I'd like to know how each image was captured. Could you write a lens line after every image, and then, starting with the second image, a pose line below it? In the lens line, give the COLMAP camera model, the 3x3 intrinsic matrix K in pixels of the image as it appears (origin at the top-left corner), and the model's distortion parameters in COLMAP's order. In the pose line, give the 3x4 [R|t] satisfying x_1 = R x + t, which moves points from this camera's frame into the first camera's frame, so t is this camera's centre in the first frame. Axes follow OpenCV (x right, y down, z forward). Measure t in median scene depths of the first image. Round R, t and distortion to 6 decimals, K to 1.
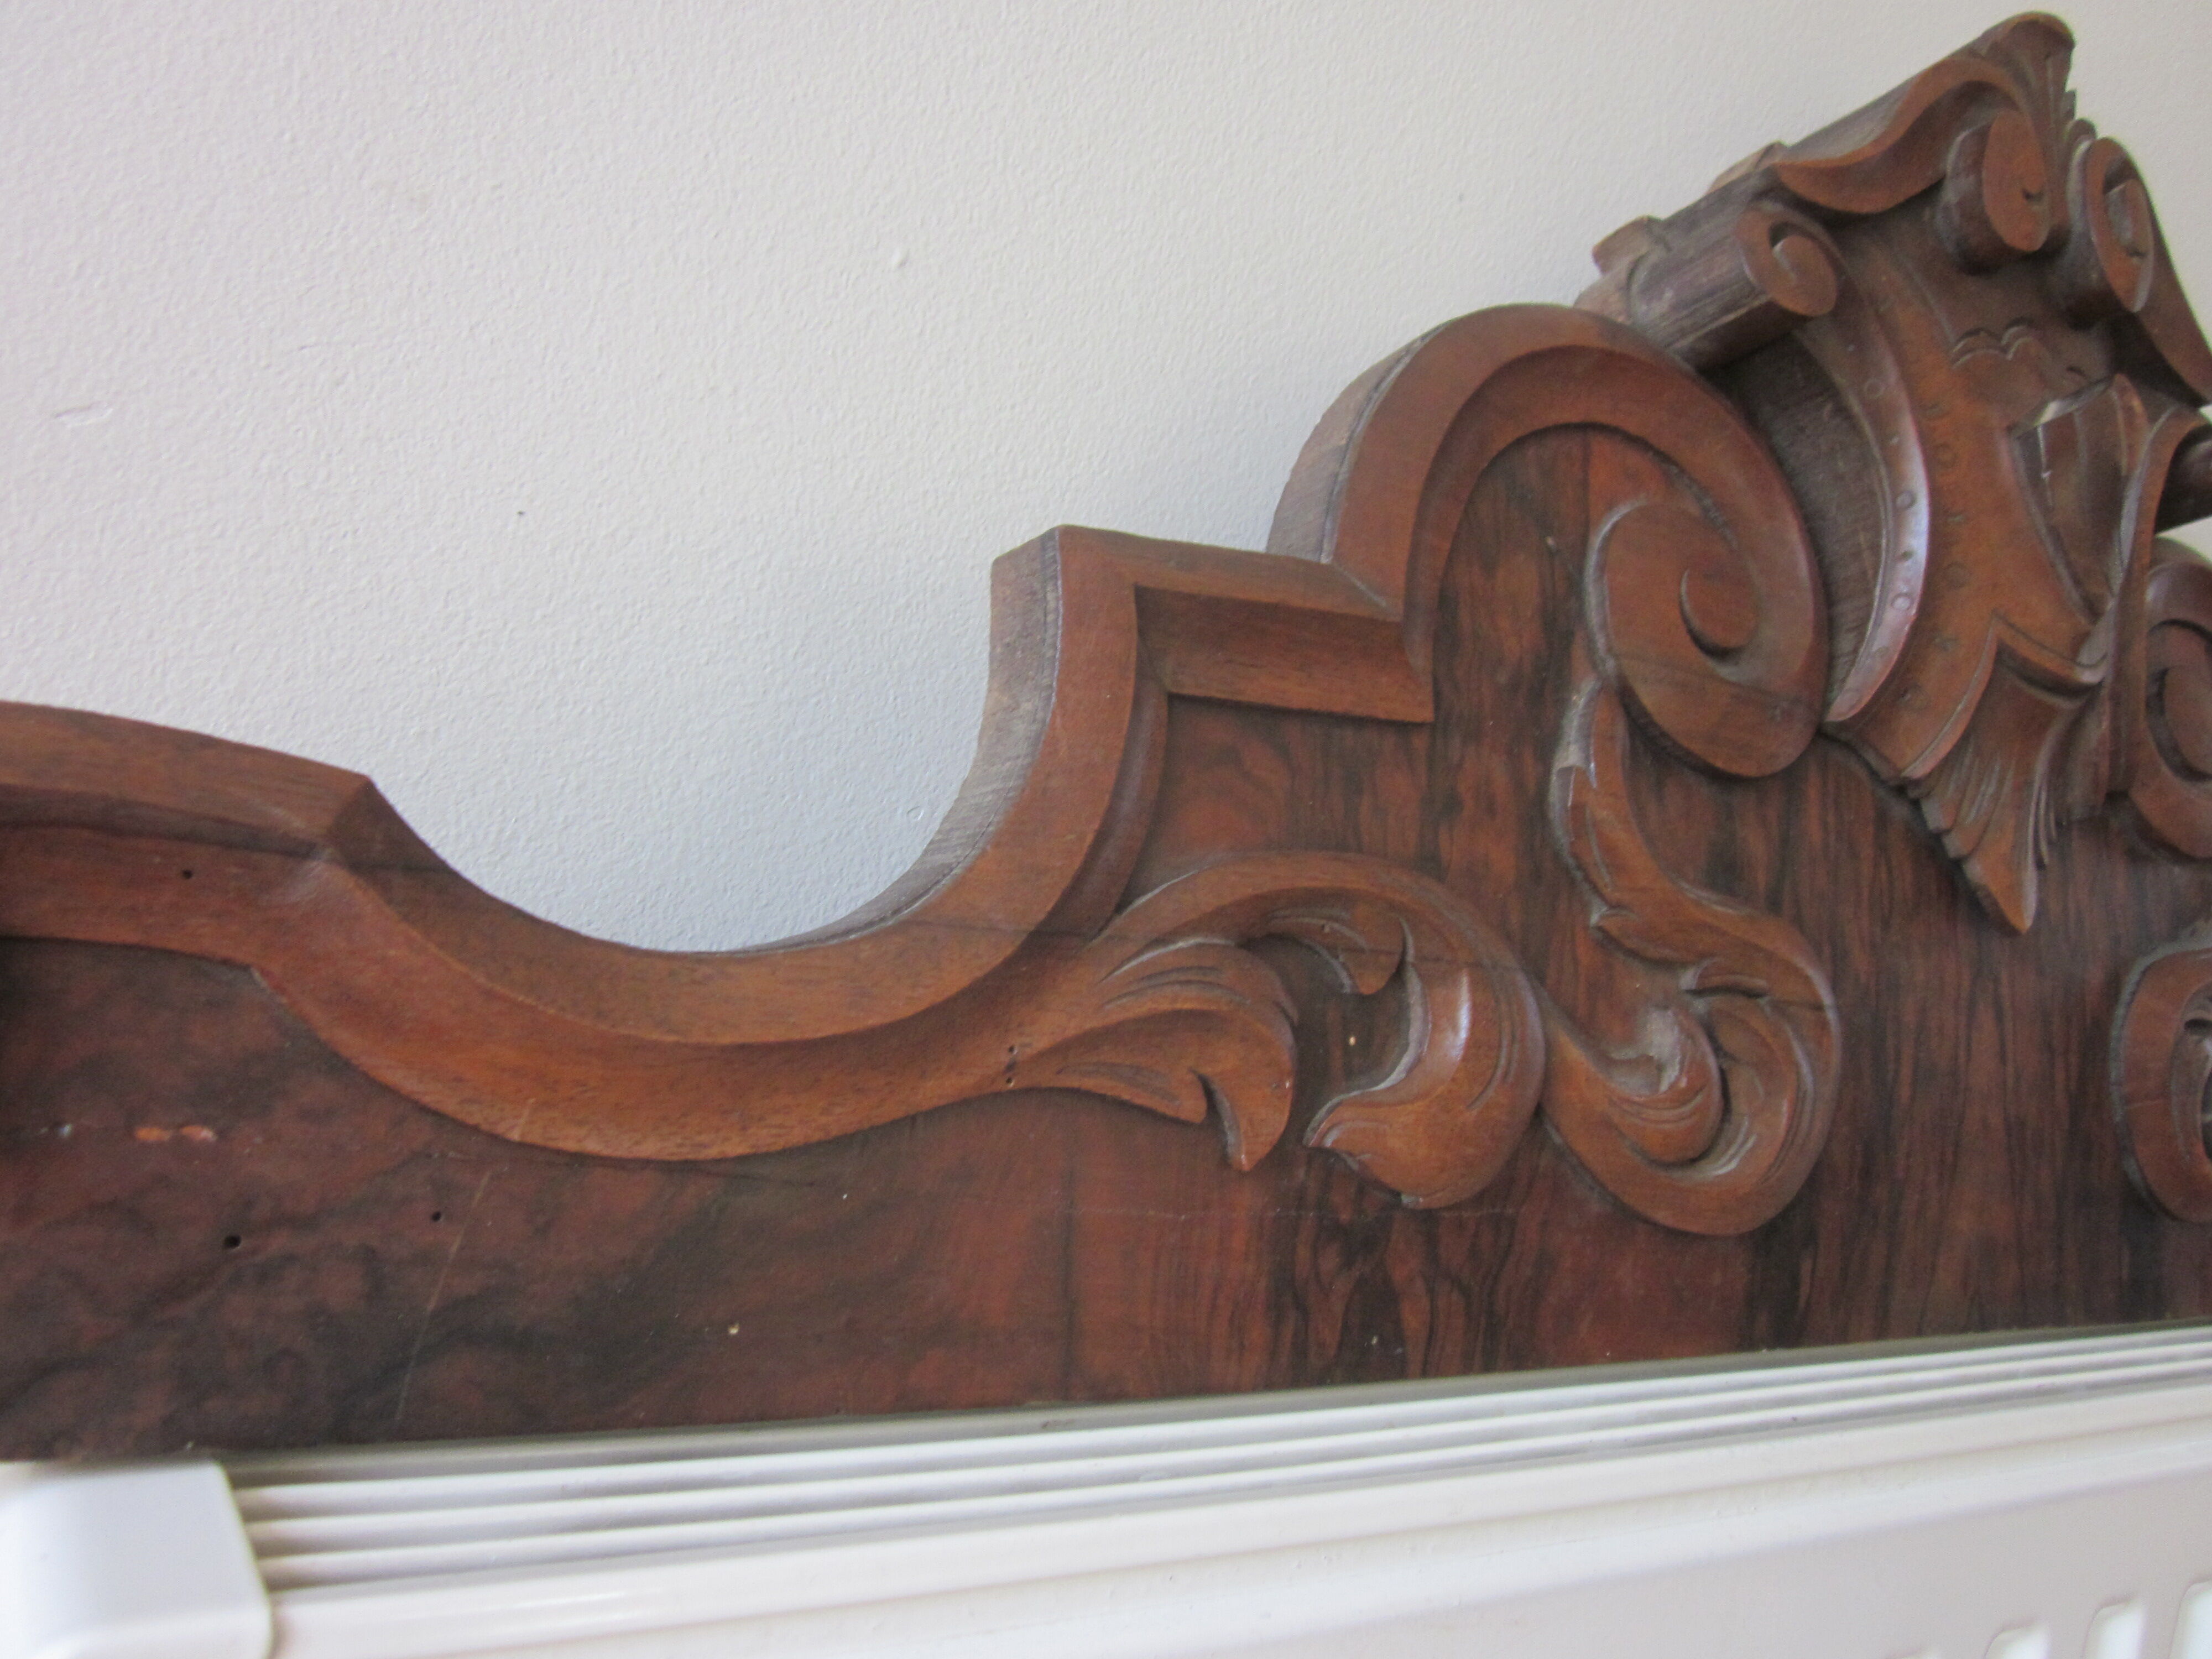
lens RADIAL K [[1827.2, 0, 1106.0], [0, 1827.2, 829.5], [0, 0, 1]] dist [-0.037608, 0.002112]
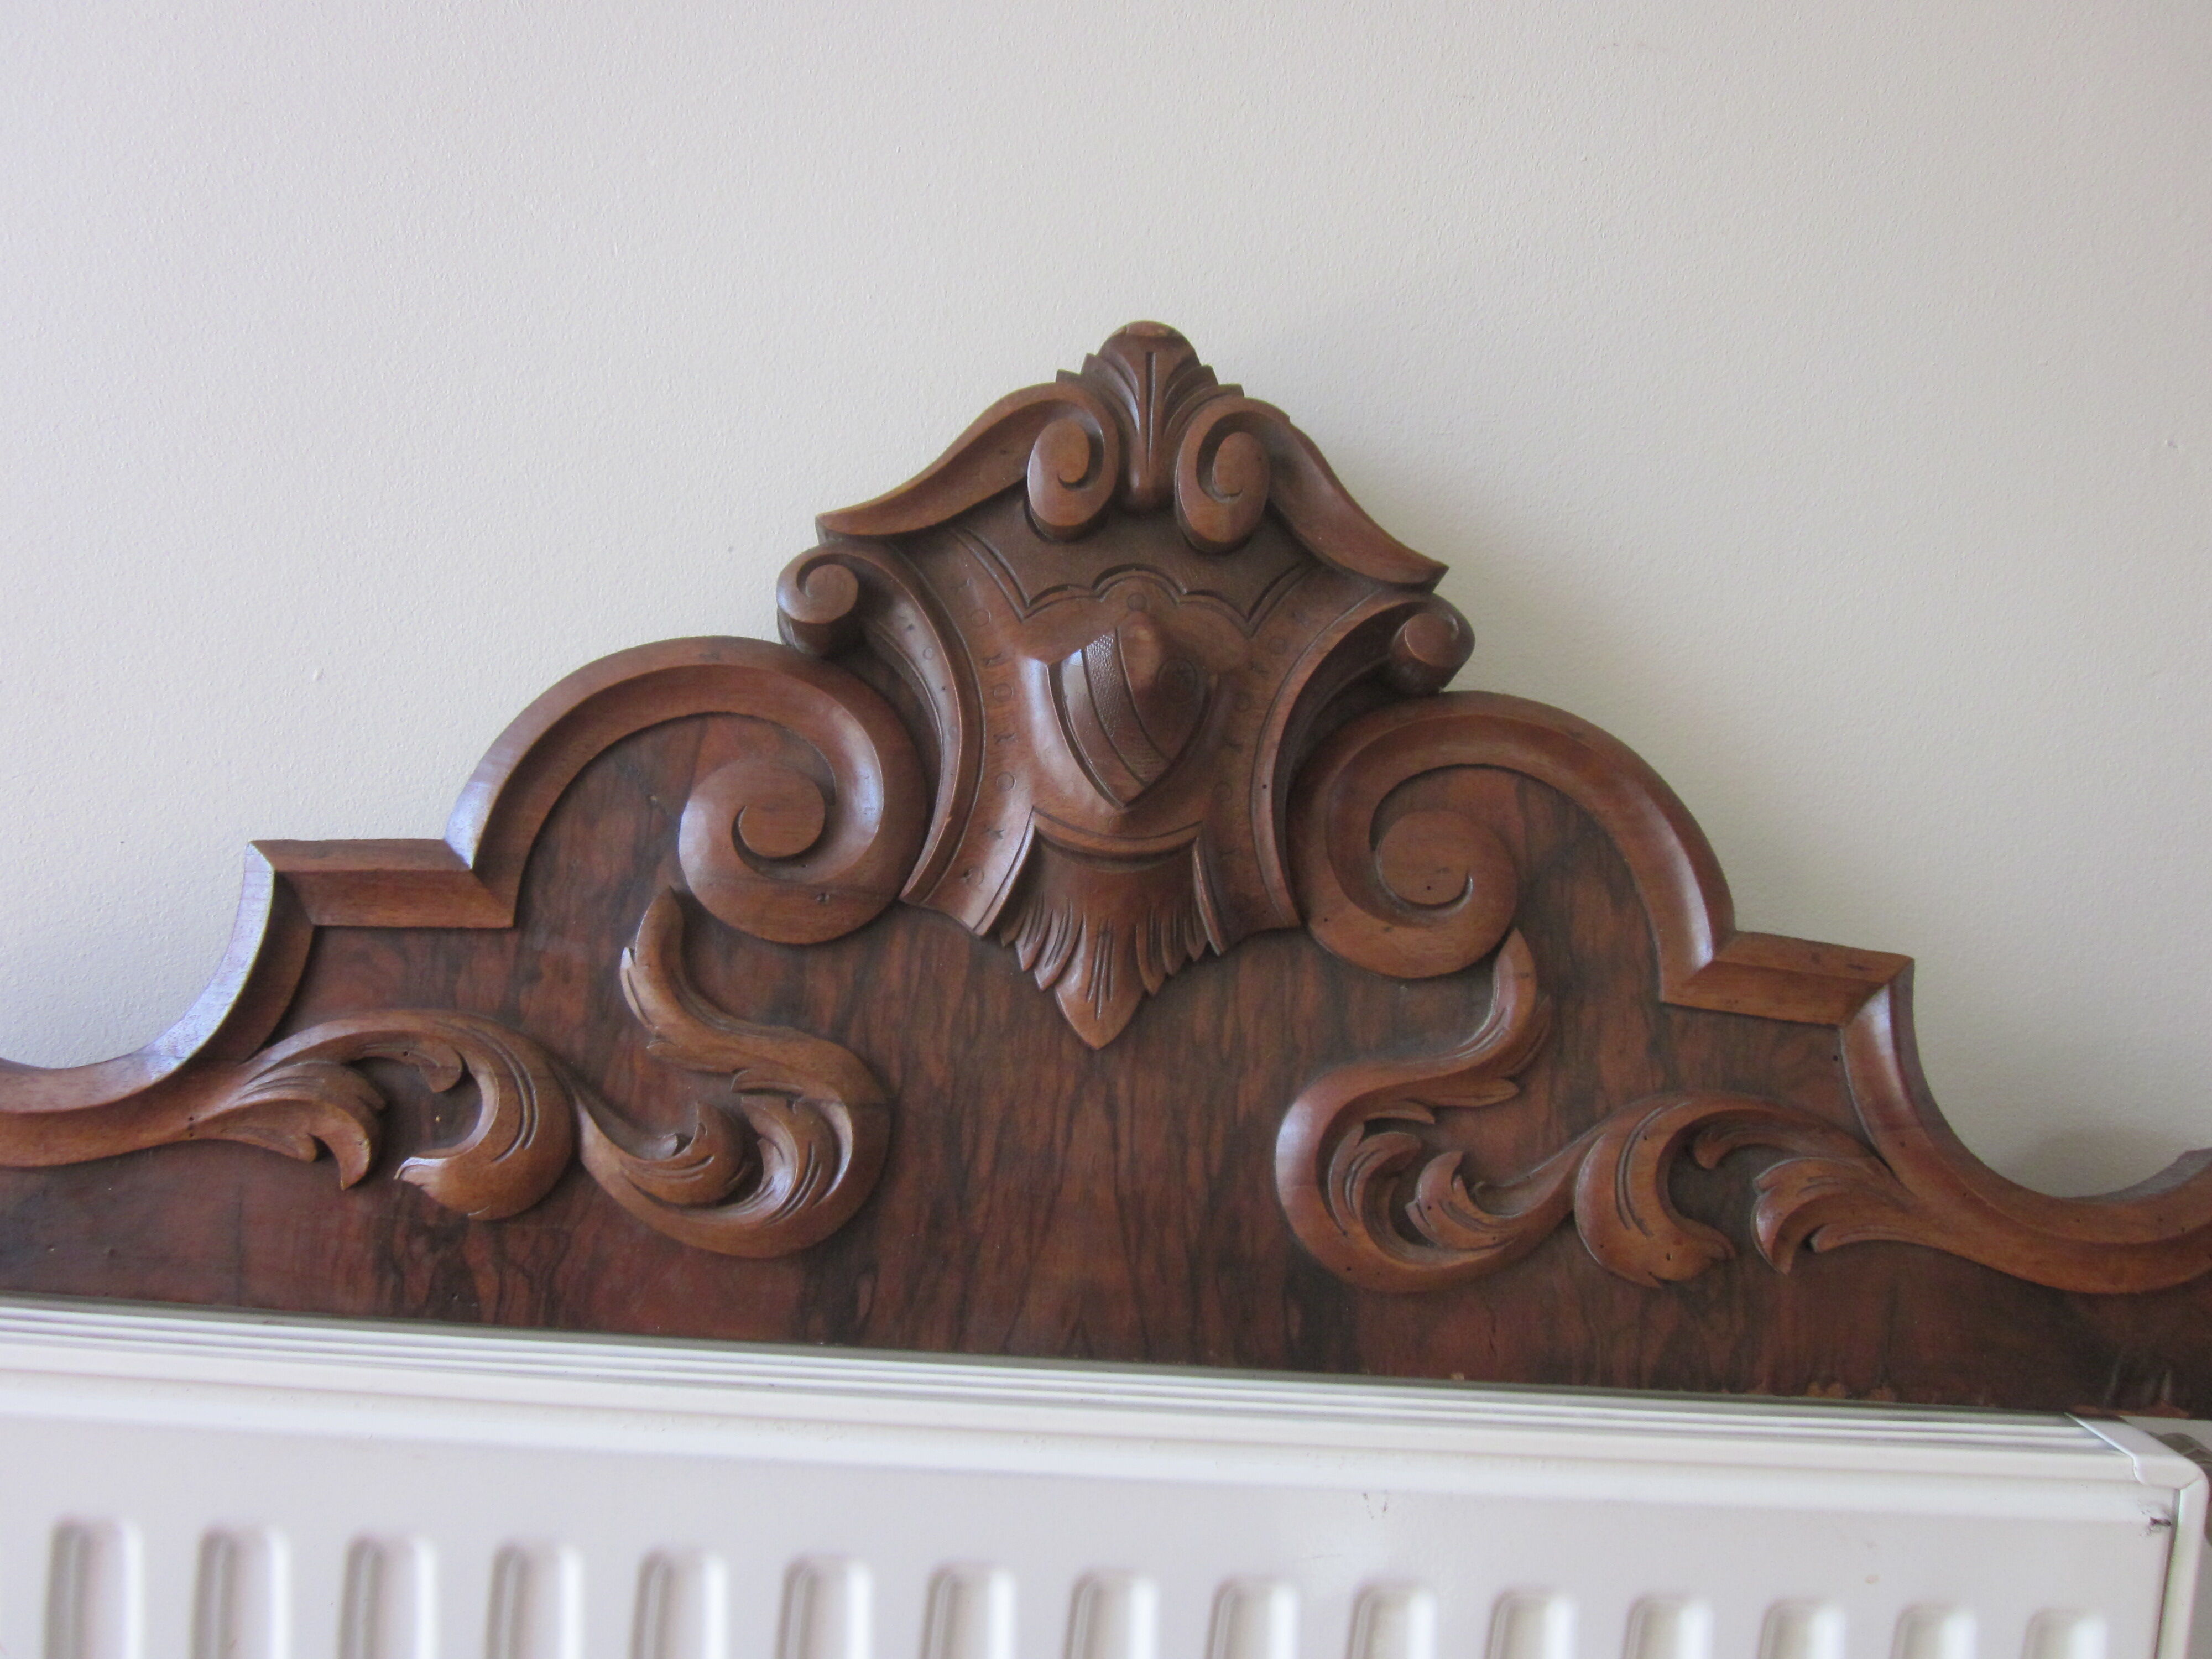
lens RADIAL K [[1827.2, 0, 1106.0], [0, 1827.2, 829.5], [0, 0, 1]] dist [-0.037608, 0.002112]
pose [[0.866881, -0.057817, -0.495151, 1.401103], [0.041618, 0.998178, -0.043691, -0.050076], [0.496775, 0.017268, 0.867707, -0.157896]]
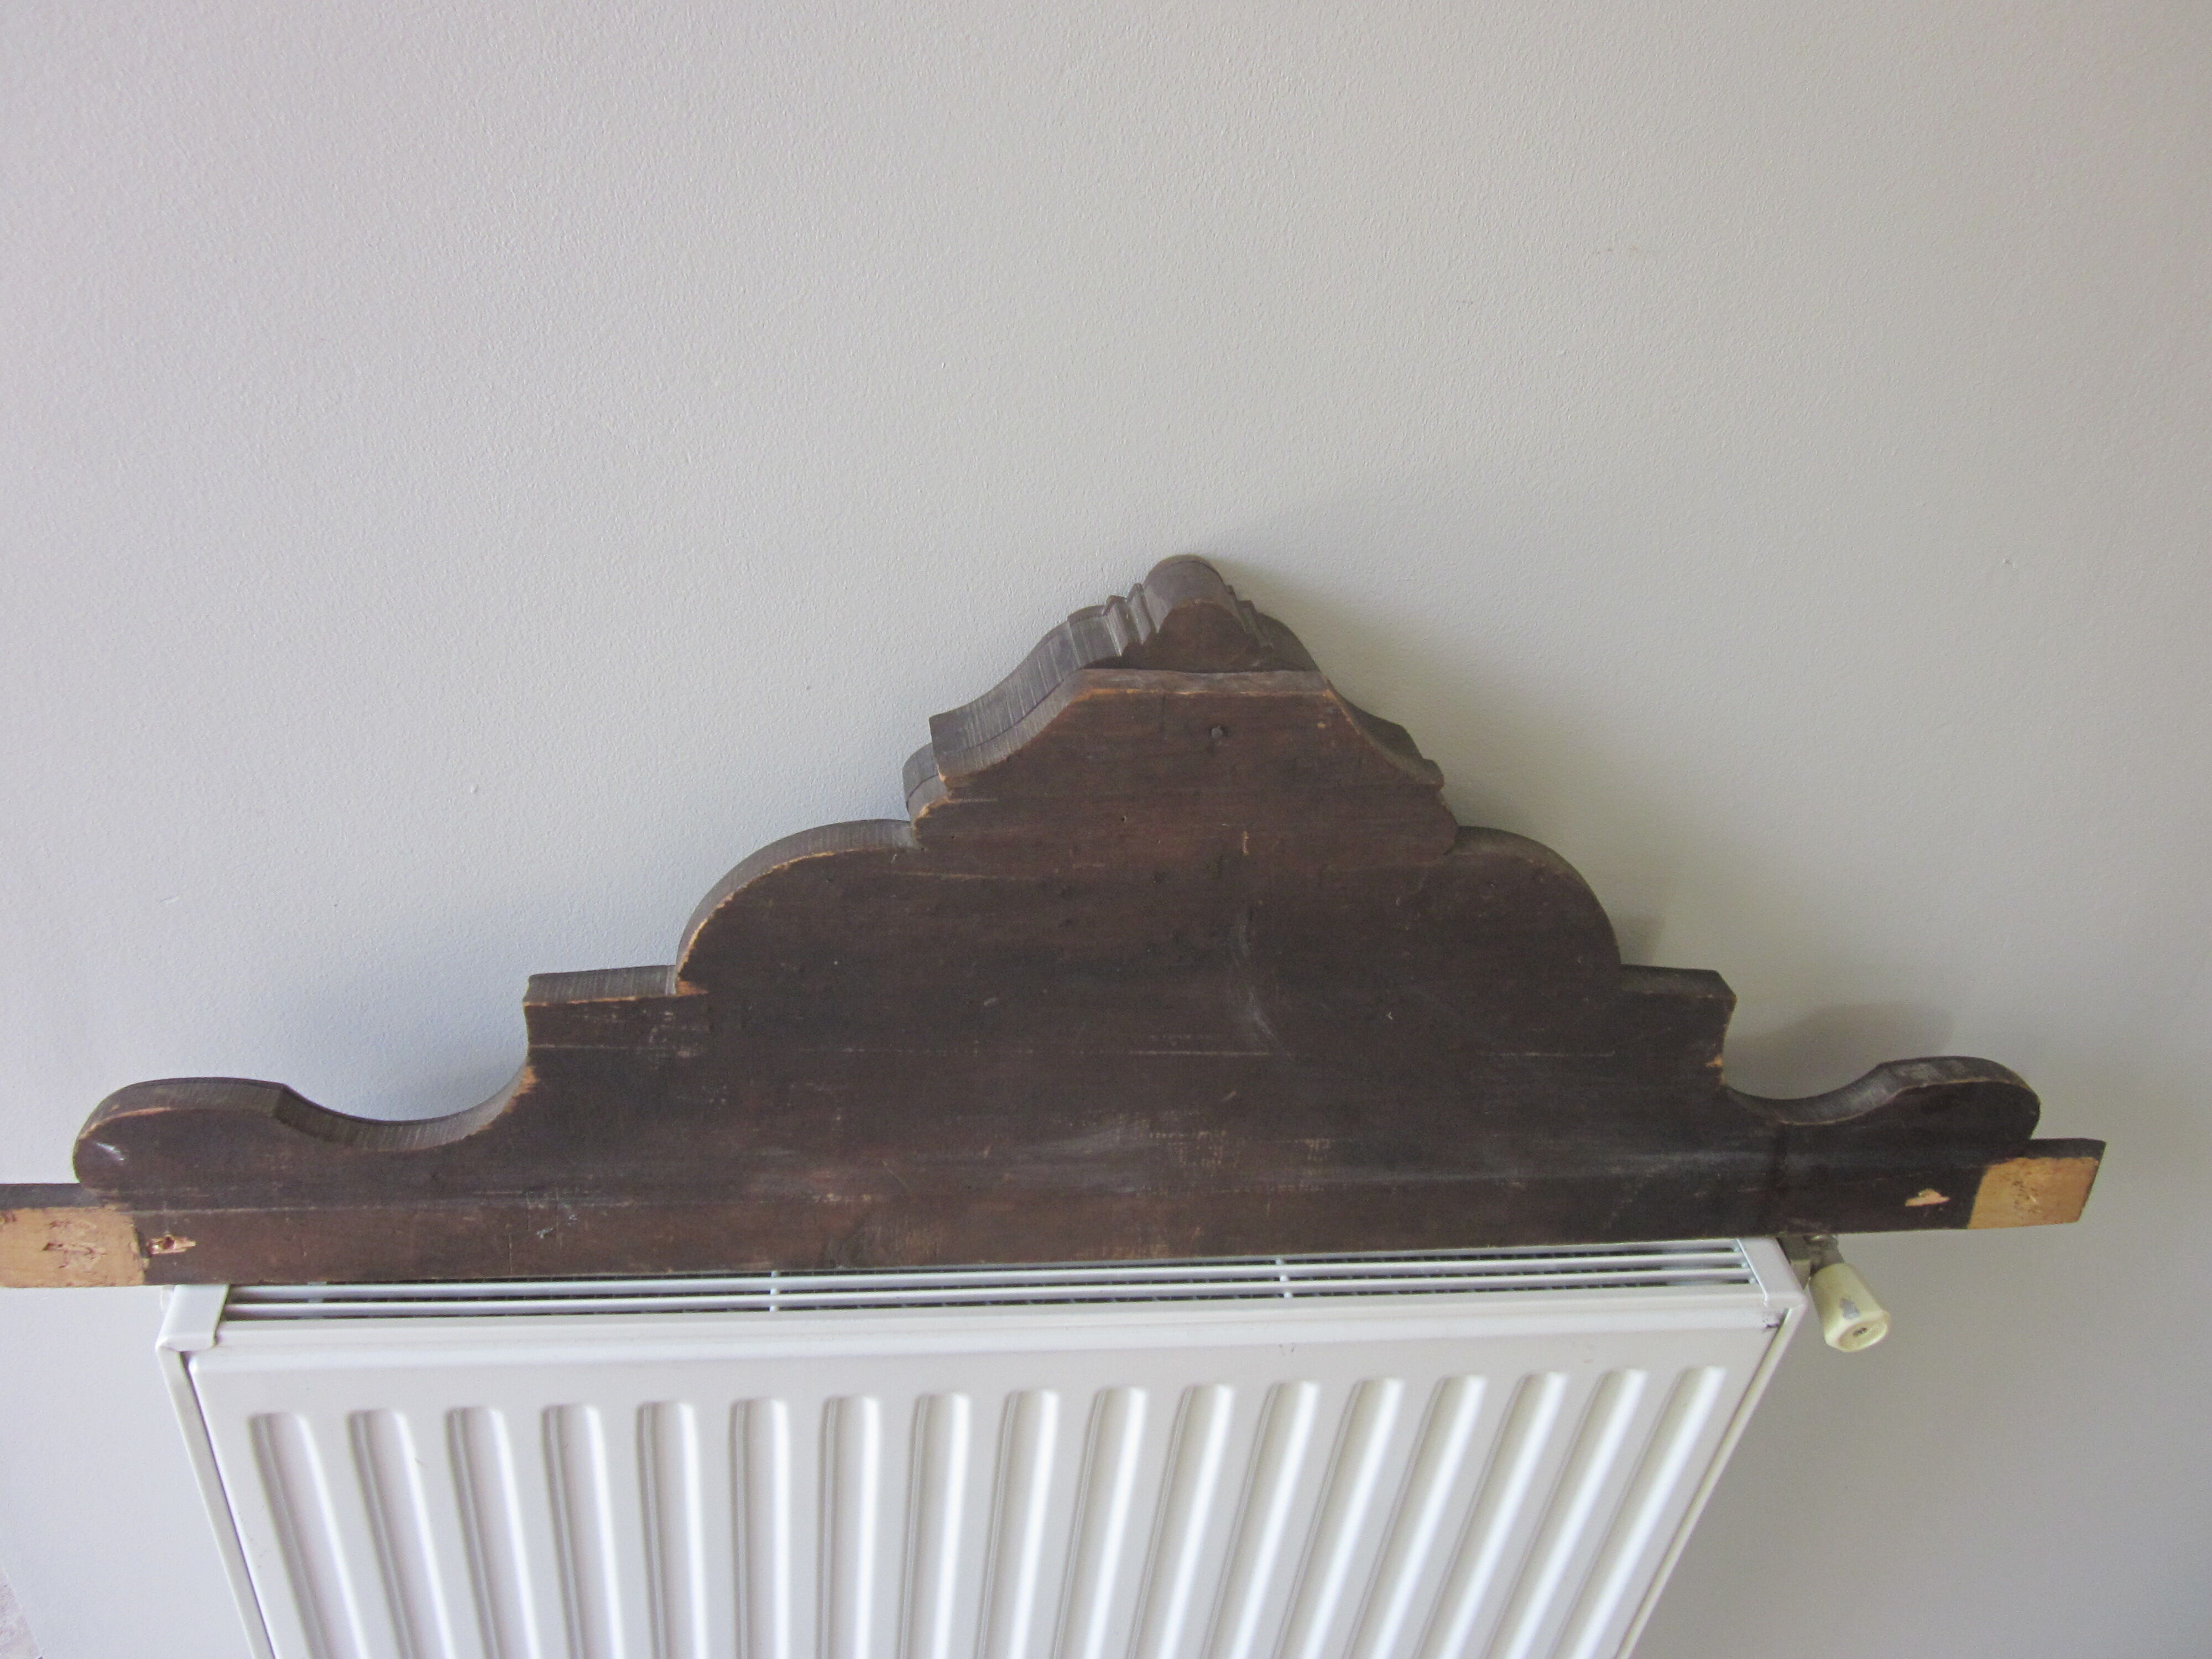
lens RADIAL K [[1827.2, 0, 1106.0], [0, 1827.2, 829.5], [0, 0, 1]] dist [-0.037608, 0.002112]
pose [[0.899114, 0.206882, -0.385737, 1.385669], [0.016340, 0.864776, 0.501892, -1.322038], [0.437409, -0.457561, 0.774152, -0.370350]]
